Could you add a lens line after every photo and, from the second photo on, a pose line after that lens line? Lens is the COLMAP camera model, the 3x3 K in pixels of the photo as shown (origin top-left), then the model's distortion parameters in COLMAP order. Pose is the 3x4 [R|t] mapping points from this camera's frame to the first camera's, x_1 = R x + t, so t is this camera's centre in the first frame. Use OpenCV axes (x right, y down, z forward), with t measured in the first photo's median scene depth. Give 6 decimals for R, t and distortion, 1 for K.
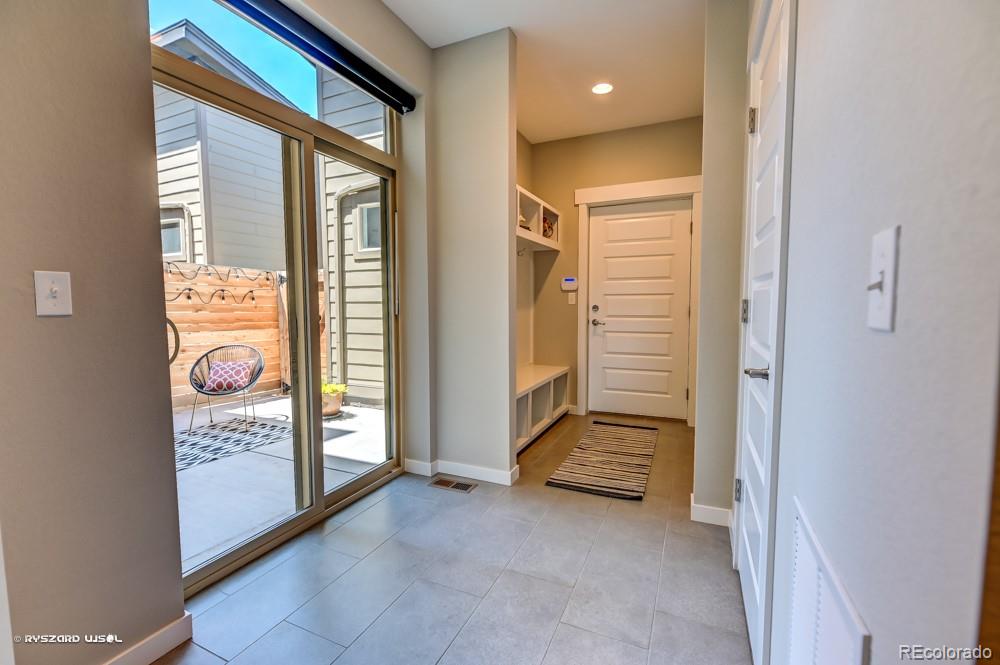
lens RADIAL K [[431.1, 0, 492.8], [0, 431.1, 332.9], [0, 0, 1]] dist [-0.000576, -0.000051]
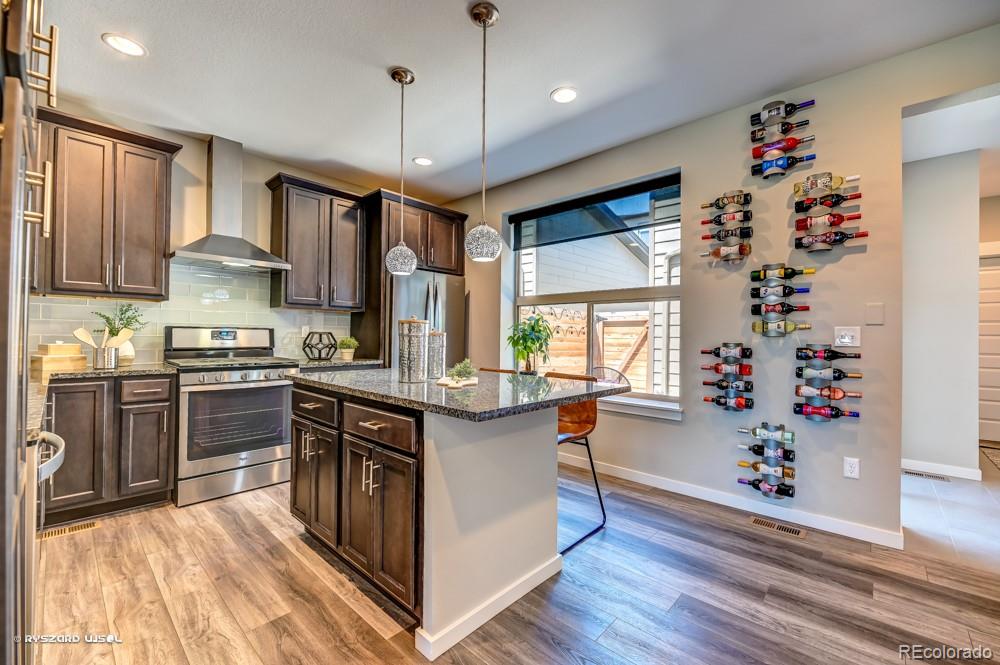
lens RADIAL K [[411.1, 0, 495.0], [0, 411.1, 332.3], [0, 0, 1]] dist [0.000032, -0.003136]
pose [[0.950288, 0.011360, -0.311164, -0.475407], [-0.035363, 0.996806, -0.071606, 0.020835], [0.309357, 0.079050, 0.947655, -0.329742]]
